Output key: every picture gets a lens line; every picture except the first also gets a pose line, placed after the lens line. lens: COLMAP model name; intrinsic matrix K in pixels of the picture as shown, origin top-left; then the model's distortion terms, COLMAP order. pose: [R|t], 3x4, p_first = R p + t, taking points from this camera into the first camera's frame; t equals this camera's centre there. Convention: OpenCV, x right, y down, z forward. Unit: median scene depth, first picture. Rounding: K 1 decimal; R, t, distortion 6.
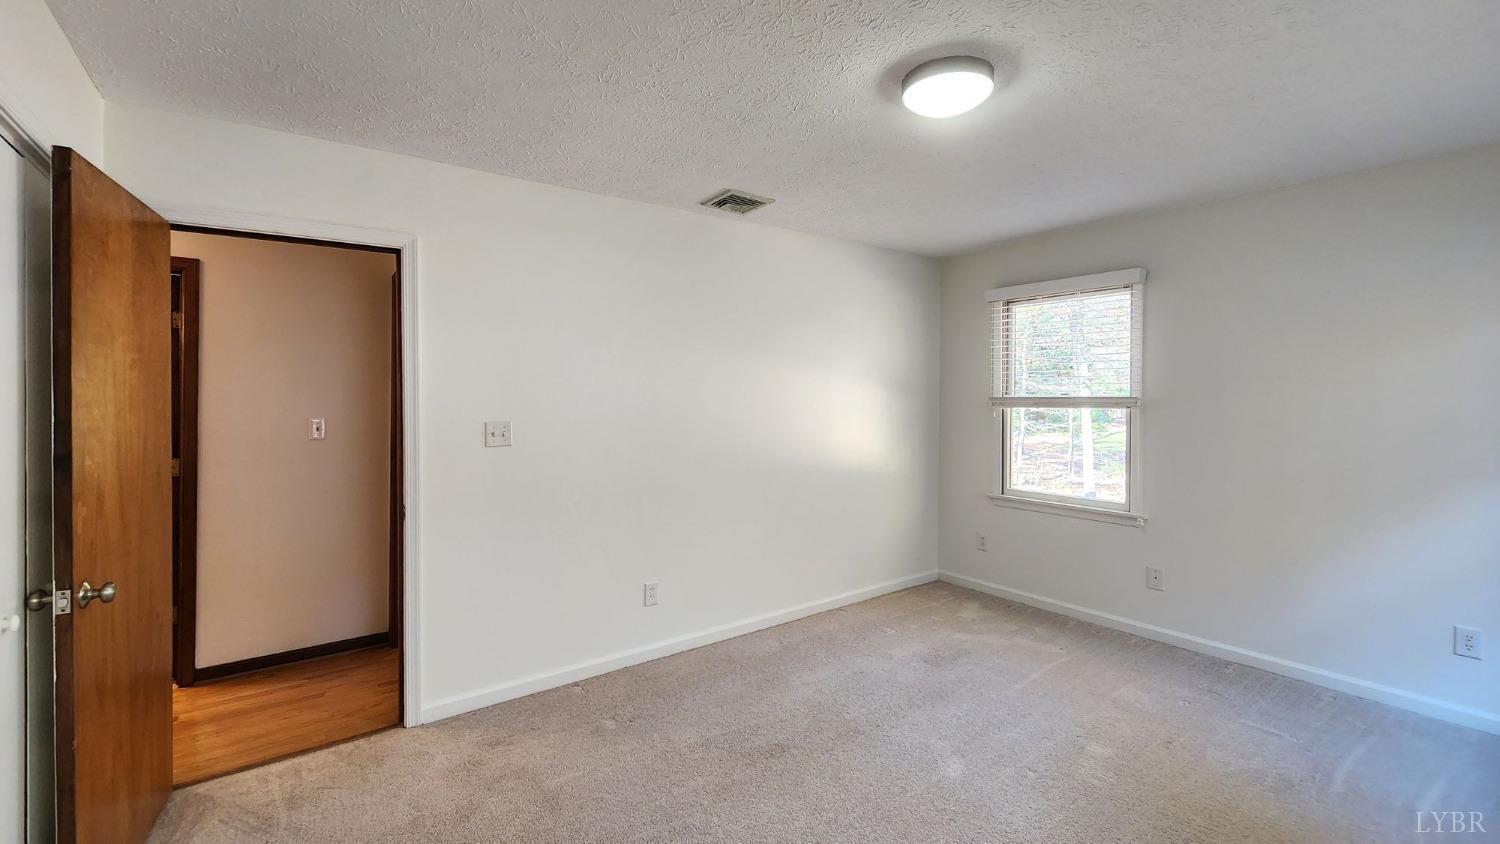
lens RADIAL K [[628.2, 0, 746.2], [0, 628.2, 394.2], [0, 0, 1]] dist [0.001992, -0.000198]
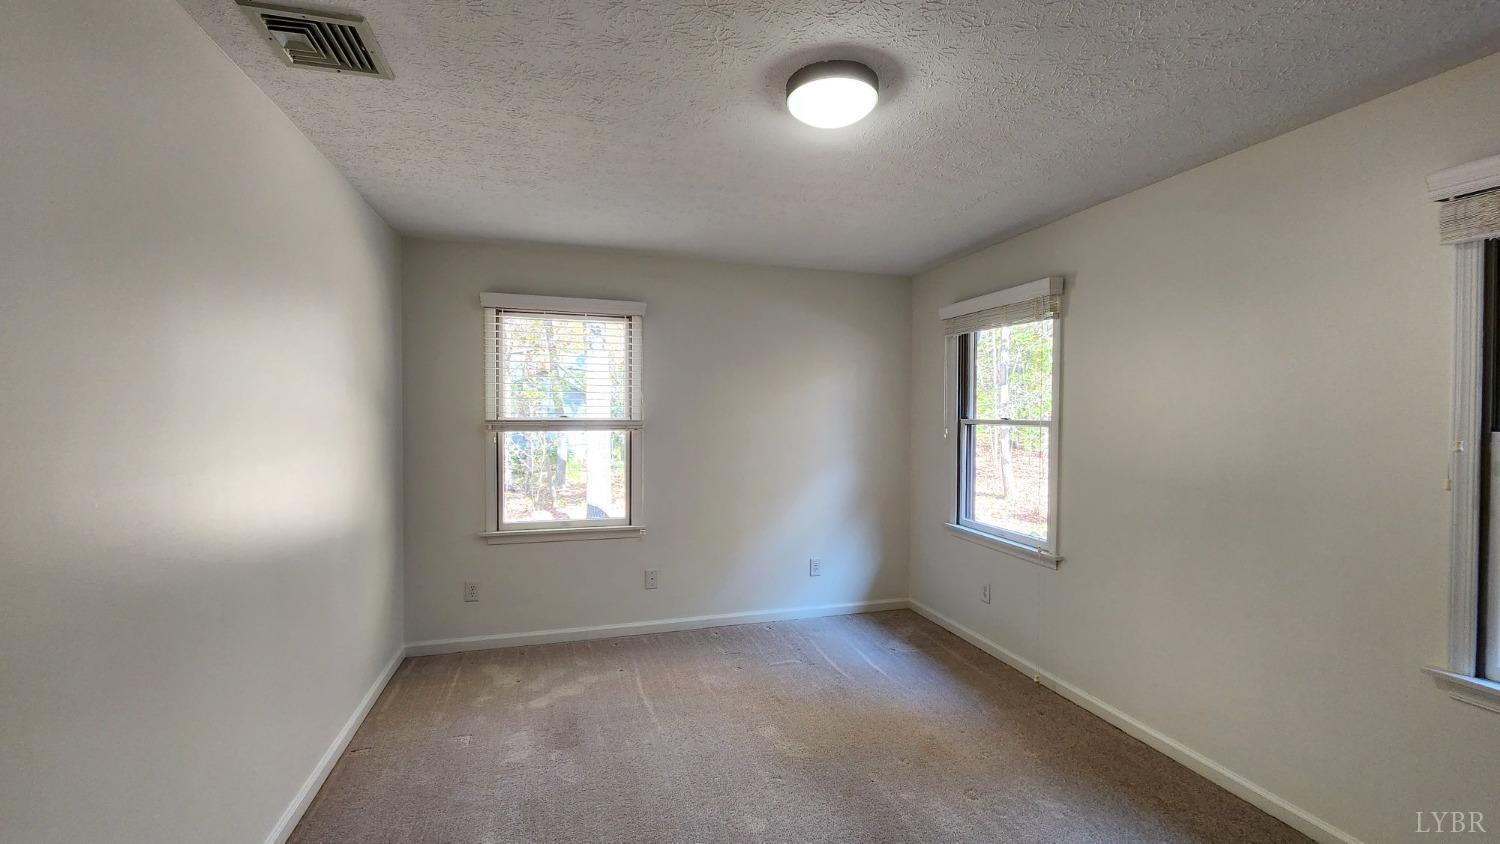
lens RADIAL K [[628.2, 0, 749.9], [0, 628.2, 429.4], [0, 0, 1]] dist [0.001992, -0.000198]
pose [[0.334352, -0.016993, 0.942295, -0.316899], [-0.007132, 0.999763, 0.020560, -0.002187], [-0.942421, -0.013595, 0.334151, 0.407535]]
